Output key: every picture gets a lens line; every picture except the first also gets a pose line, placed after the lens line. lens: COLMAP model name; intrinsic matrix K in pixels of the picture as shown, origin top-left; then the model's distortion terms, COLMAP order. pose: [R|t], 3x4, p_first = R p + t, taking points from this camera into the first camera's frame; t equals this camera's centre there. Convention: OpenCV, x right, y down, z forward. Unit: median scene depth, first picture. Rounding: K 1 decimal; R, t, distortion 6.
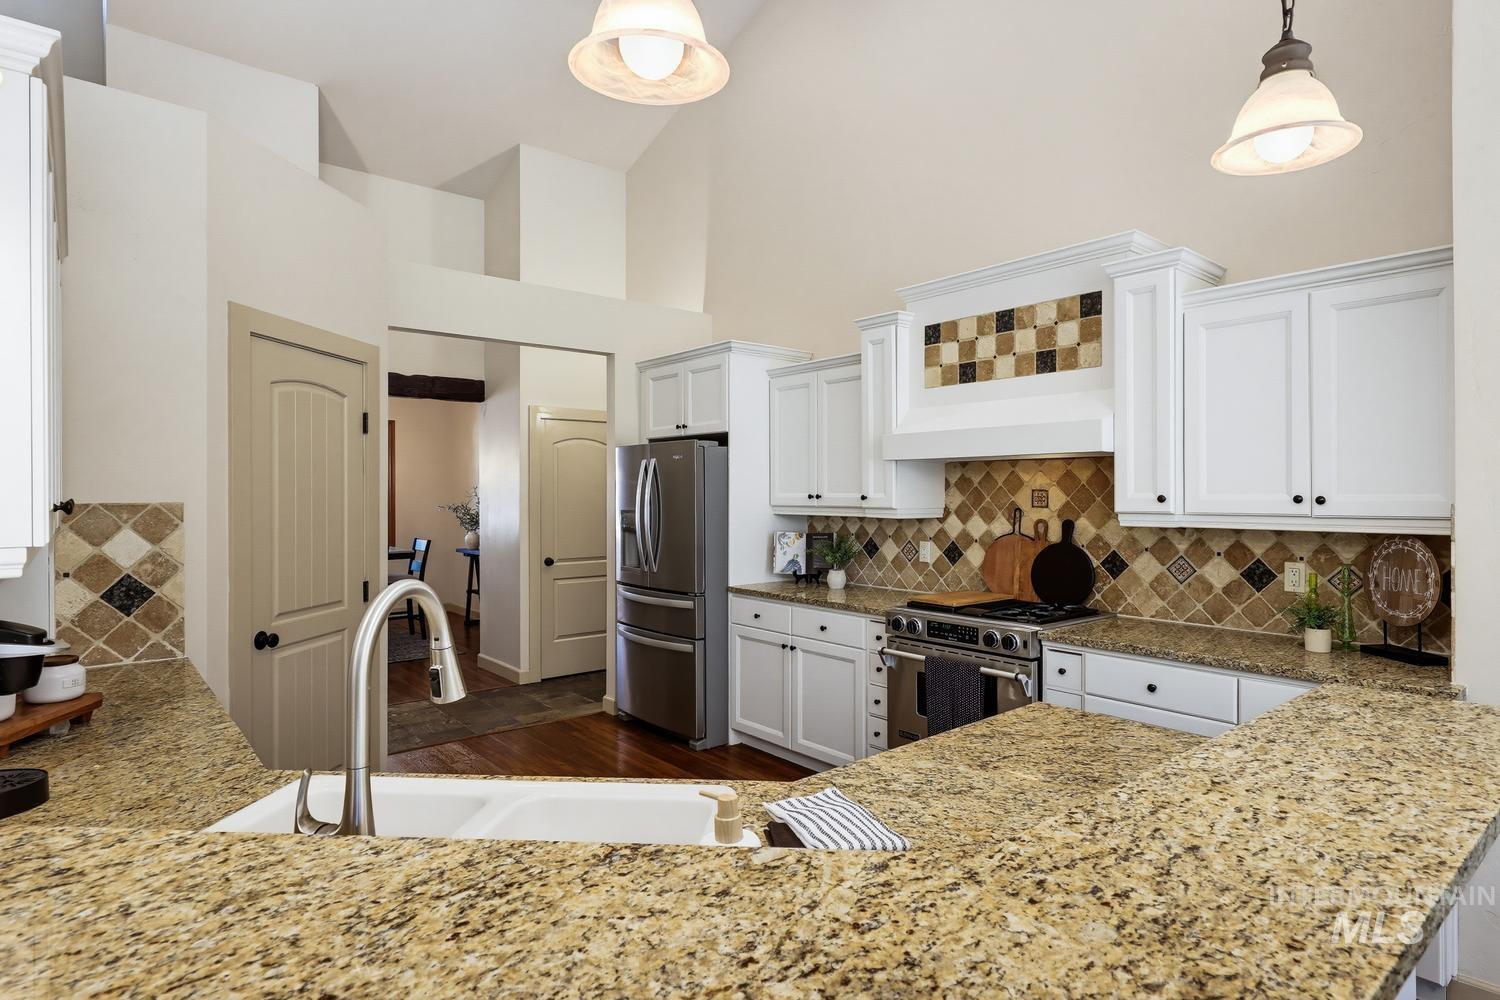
lens RADIAL K [[816.5, 0, 753.7], [0, 816.5, 494.9], [0, 0, 1]] dist [-0.001971, 0.000204]
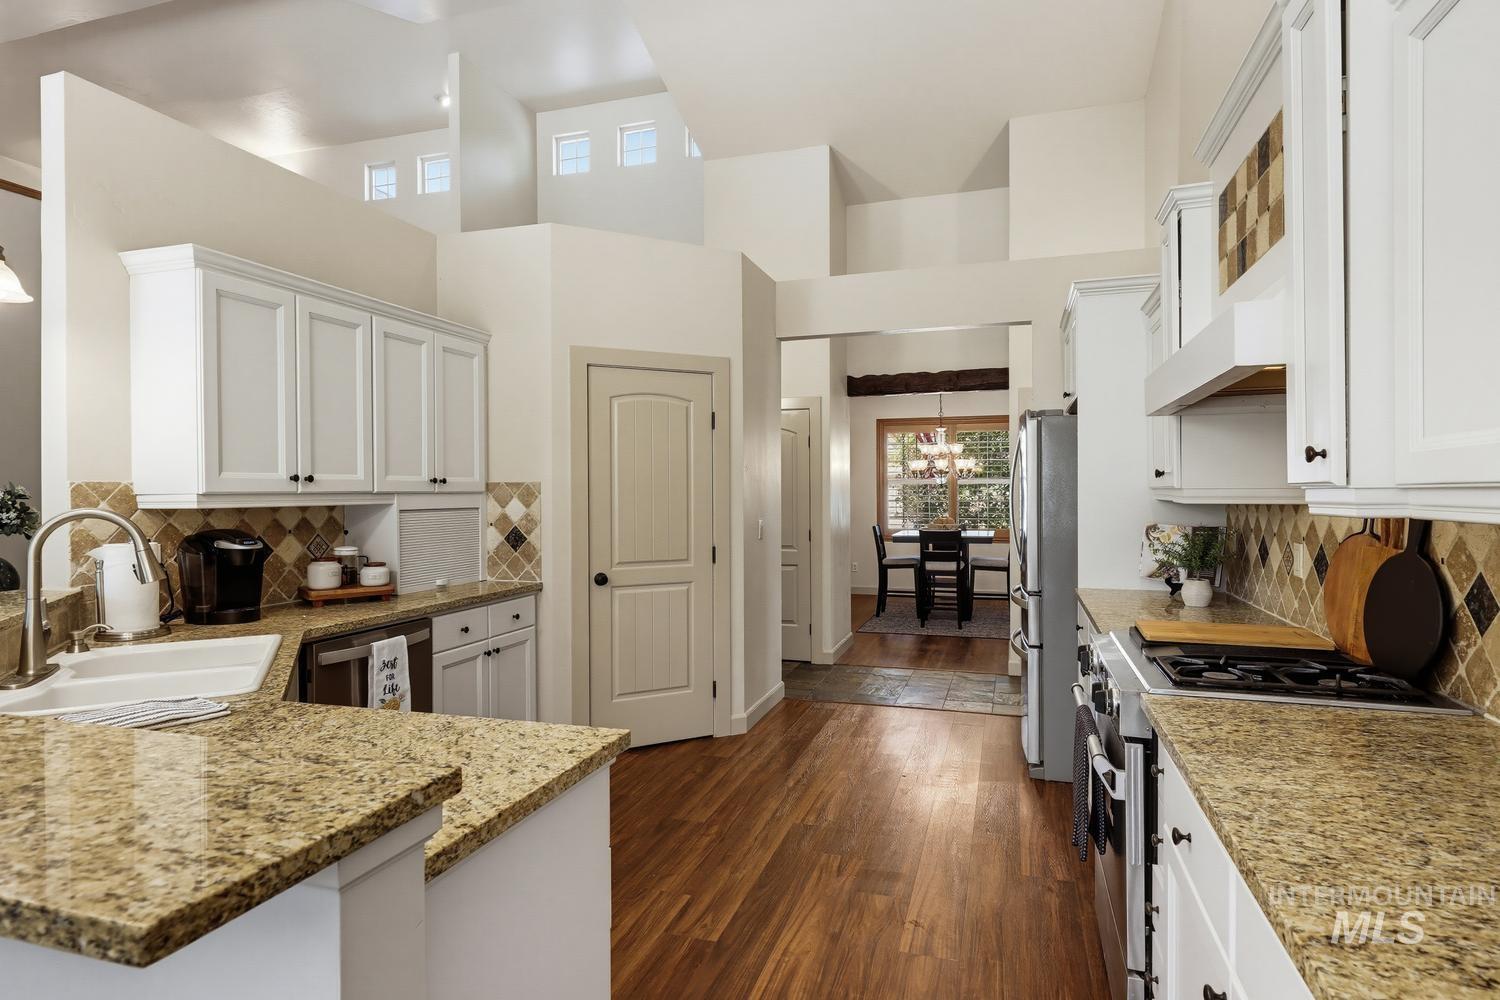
lens RADIAL K [[784.1, 0, 758.3], [0, 784.1, 495.7], [0, 0, 1]] dist [0.001399, -0.000425]
pose [[0.536486, 0.003612, -0.843902, 0.789720], [0.001238, 0.999986, 0.005067, 0.028985], [0.843909, -0.003764, 0.536474, 0.560920]]
